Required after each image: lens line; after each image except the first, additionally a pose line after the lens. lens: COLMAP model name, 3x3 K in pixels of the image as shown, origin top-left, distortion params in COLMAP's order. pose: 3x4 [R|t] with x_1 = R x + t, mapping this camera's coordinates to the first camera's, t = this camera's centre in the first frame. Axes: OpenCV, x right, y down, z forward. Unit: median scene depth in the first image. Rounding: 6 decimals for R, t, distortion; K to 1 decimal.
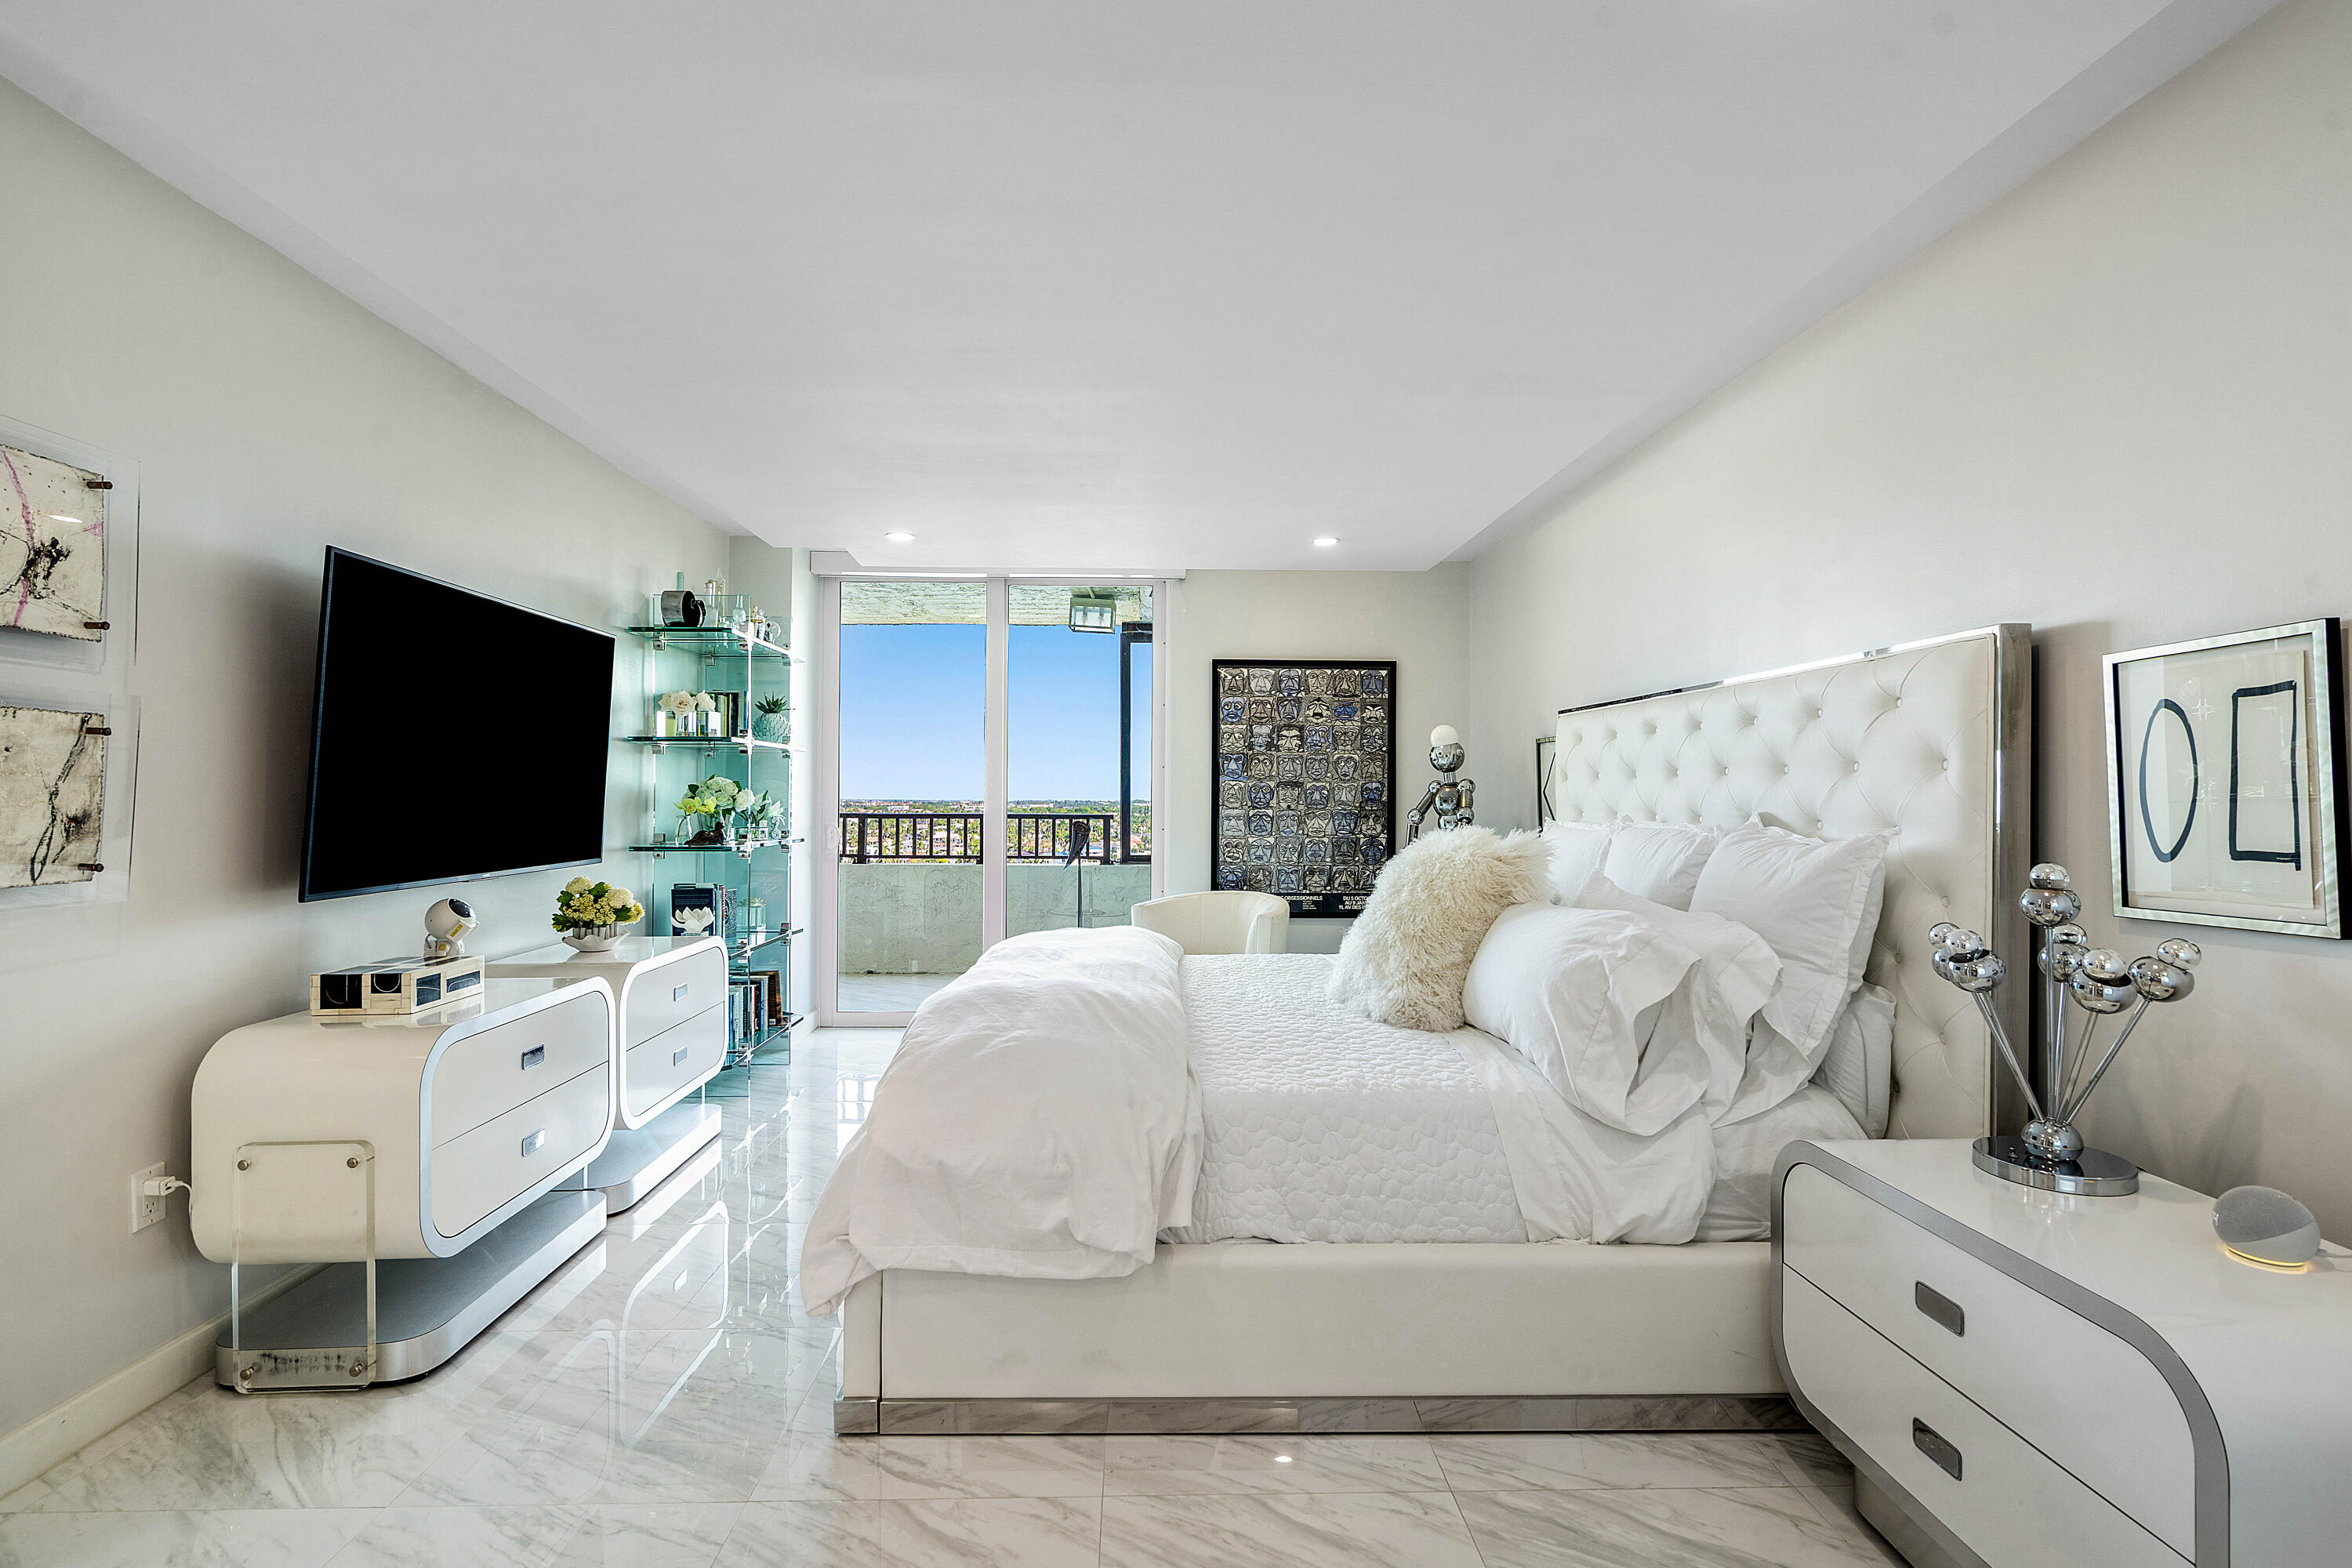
lens RADIAL K [[1091.3, 0, 1160.4], [0, 1091.3, 798.7], [0, 0, 1]] dist [-0.000970, 0.000262]
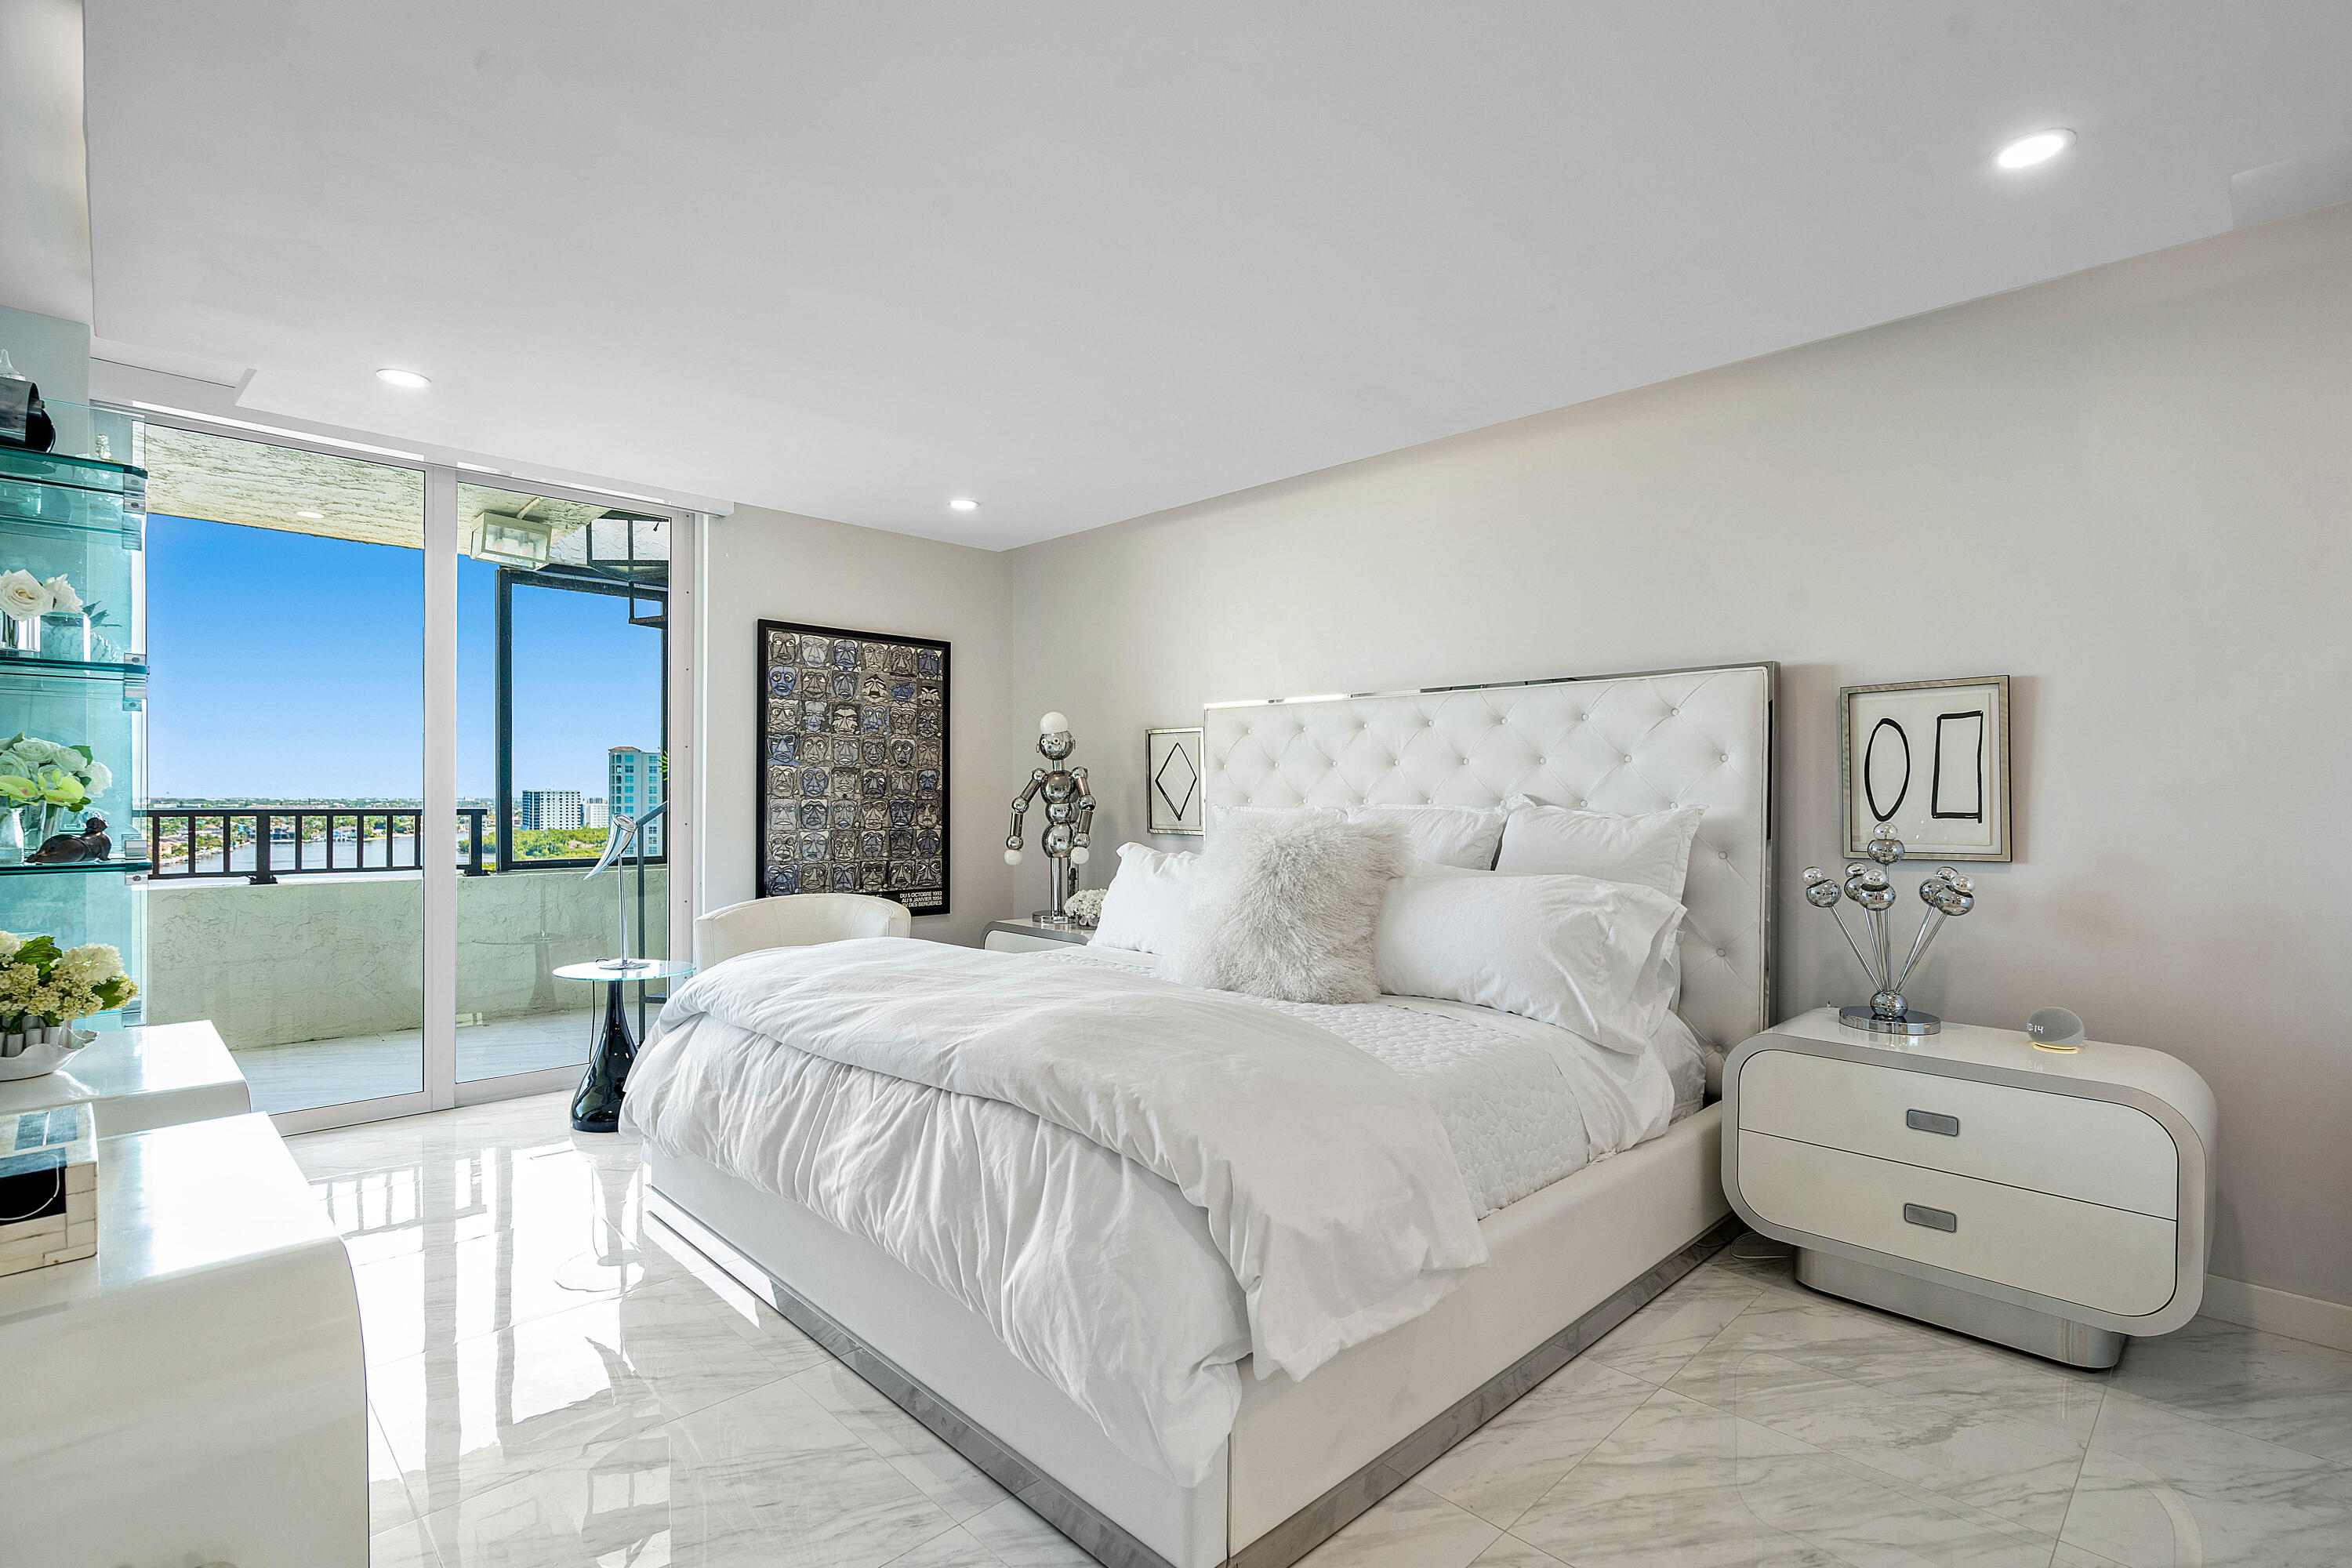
lens RADIAL K [[1090.8, 0, 1165.2], [0, 1090.8, 817.1], [0, 0, 1]] dist [-0.003348, 0.001025]
pose [[0.734205, -0.012577, 0.678811, -0.291301], [-0.000851, 0.999811, 0.019446, 0.007072], [-0.678927, -0.014855, 0.734055, 0.176116]]
